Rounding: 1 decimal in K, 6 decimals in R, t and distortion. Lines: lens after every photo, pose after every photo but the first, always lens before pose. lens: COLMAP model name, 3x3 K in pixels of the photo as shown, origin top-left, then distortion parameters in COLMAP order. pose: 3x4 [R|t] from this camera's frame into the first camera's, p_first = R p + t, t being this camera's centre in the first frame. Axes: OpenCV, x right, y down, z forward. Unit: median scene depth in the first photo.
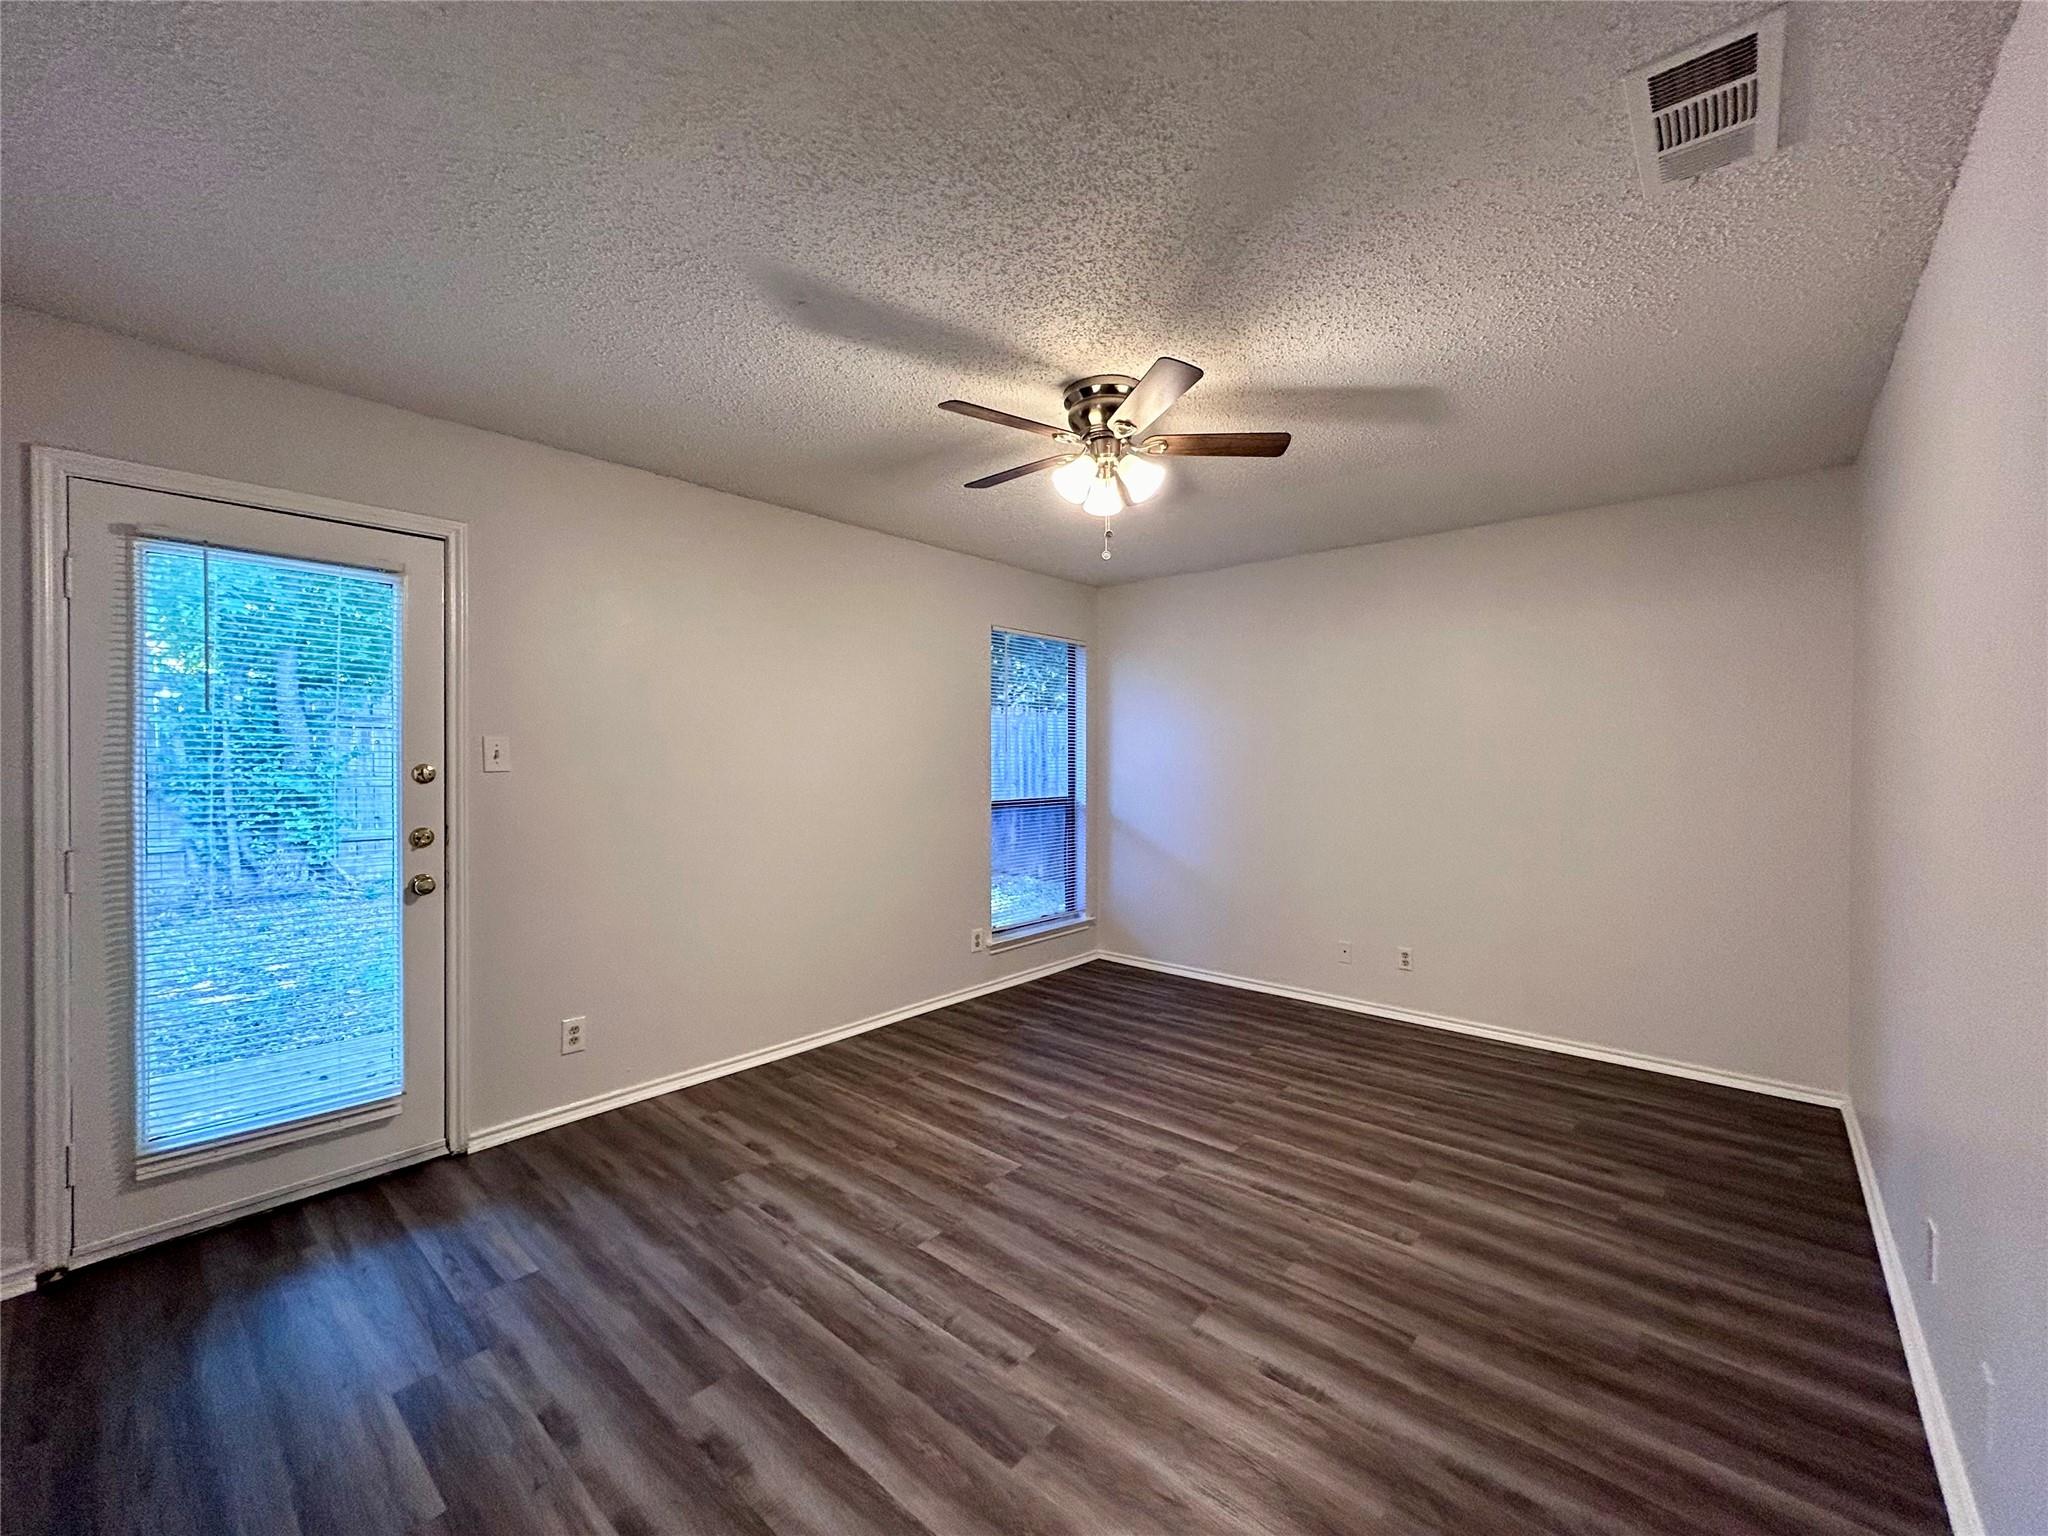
lens RADIAL K [[823.4, 0, 1024.9], [0, 823.4, 763.6], [0, 0, 1]] dist [0.001579, 0.000293]
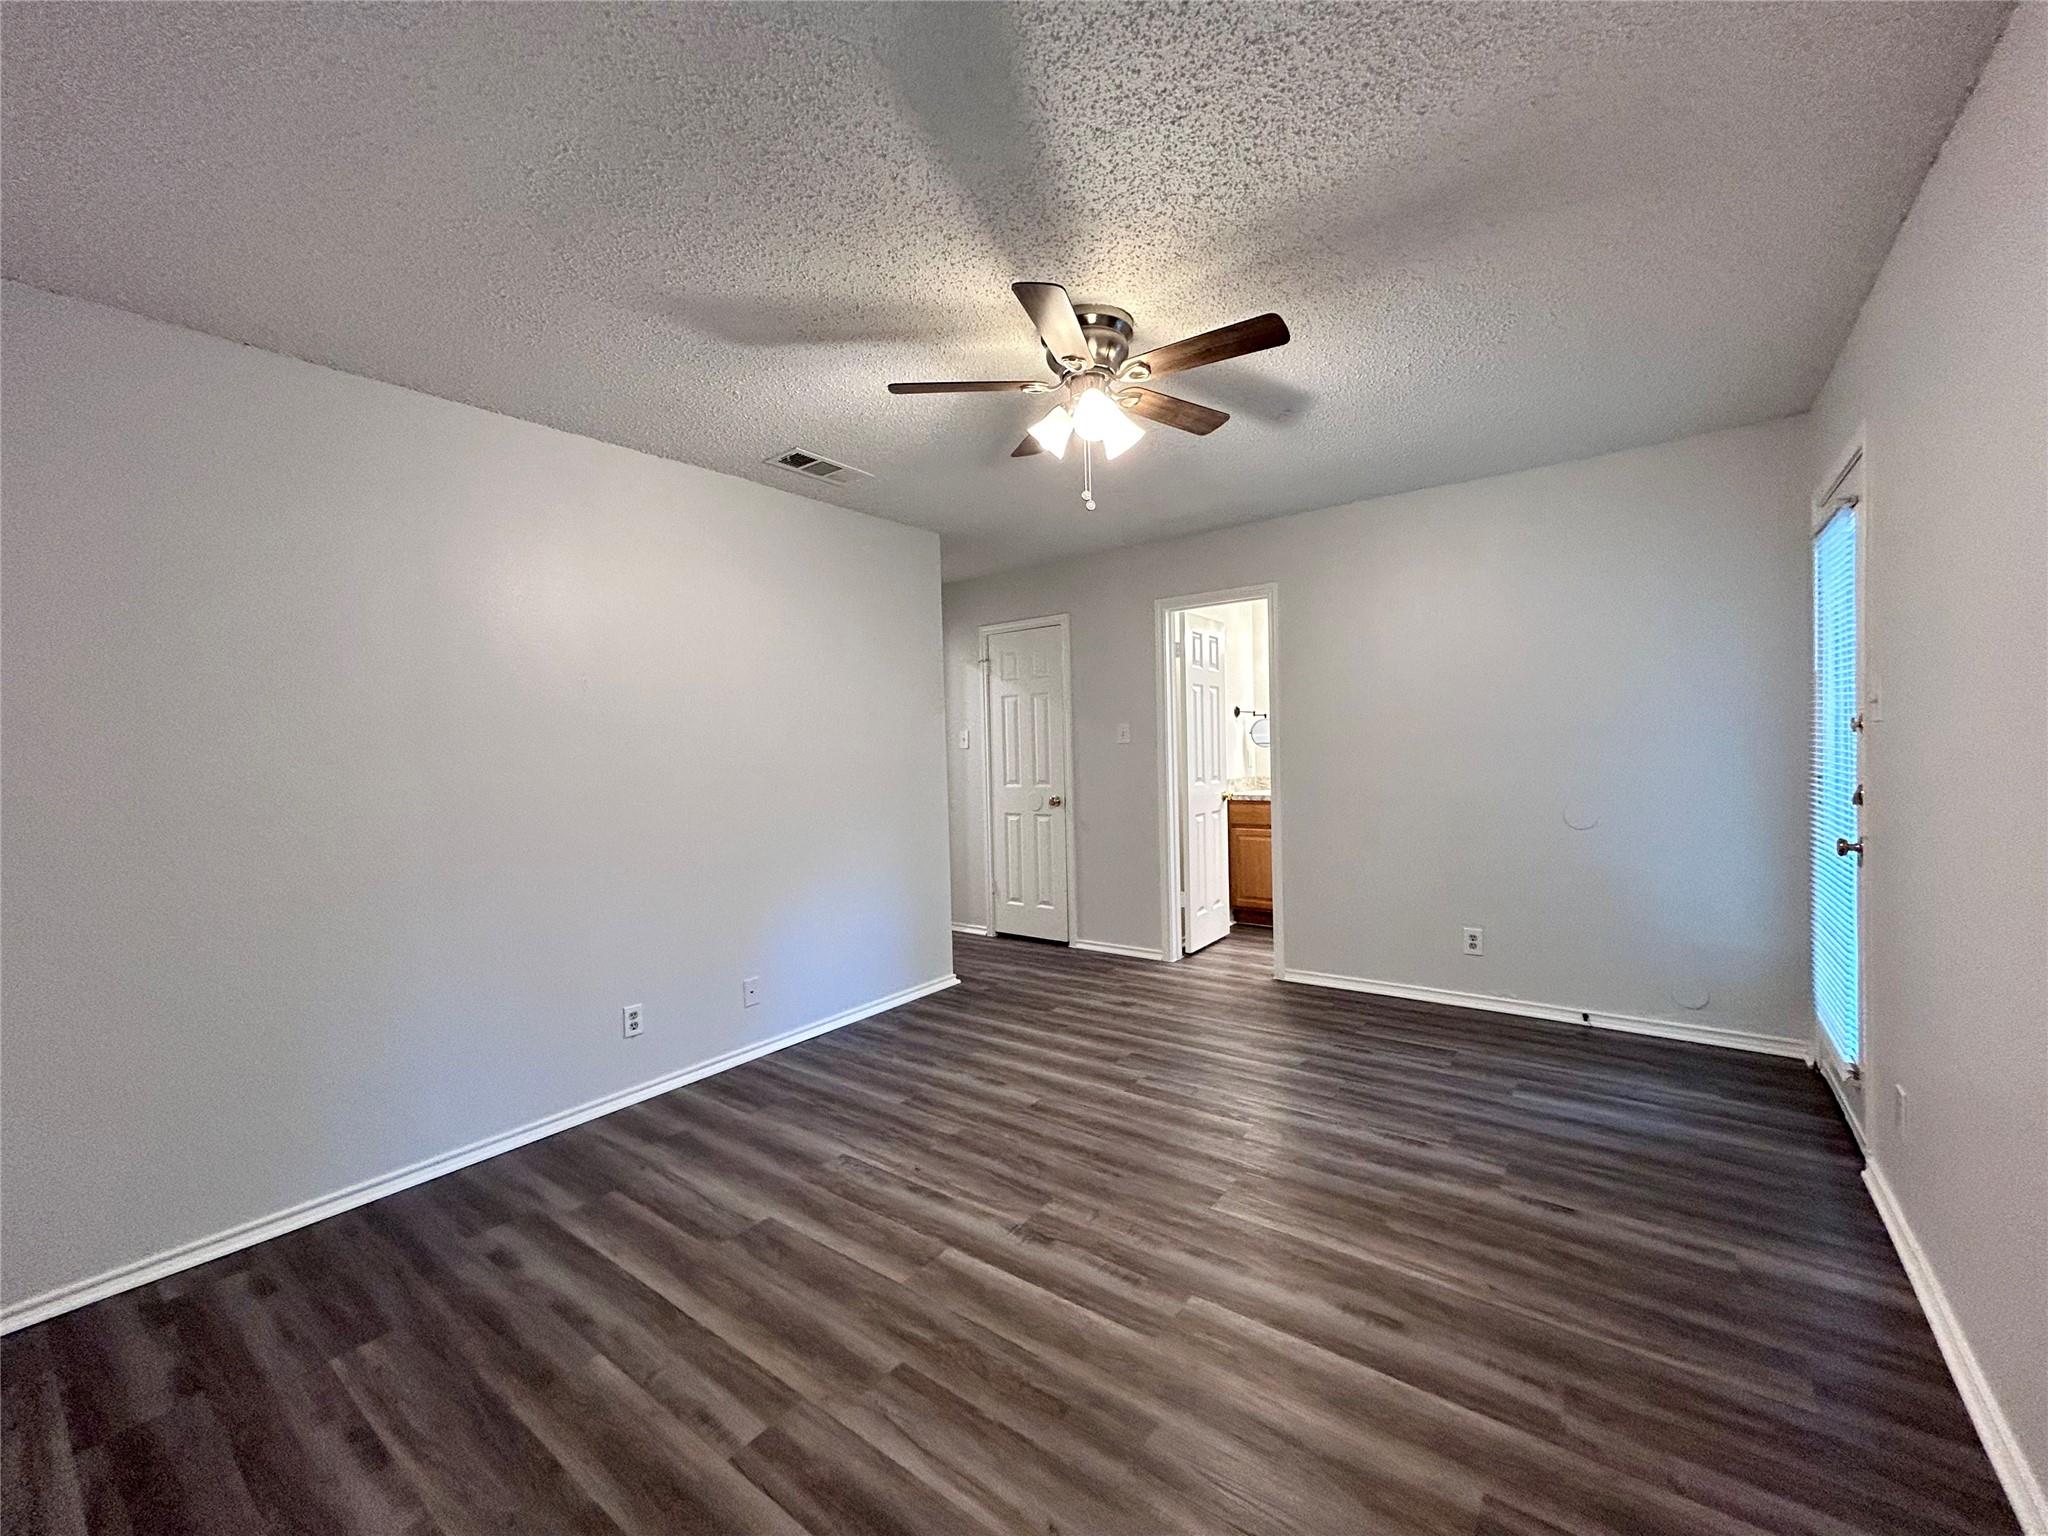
lens RADIAL K [[823.4, 0, 1024.5], [0, 823.4, 765.5], [0, 0, 1]] dist [0.001579, 0.000293]
pose [[-0.997187, 0.028436, -0.069346, 0.248476], [0.026375, 0.999188, 0.030458, 0.005966], [0.070156, 0.028544, -0.997128, 1.946269]]
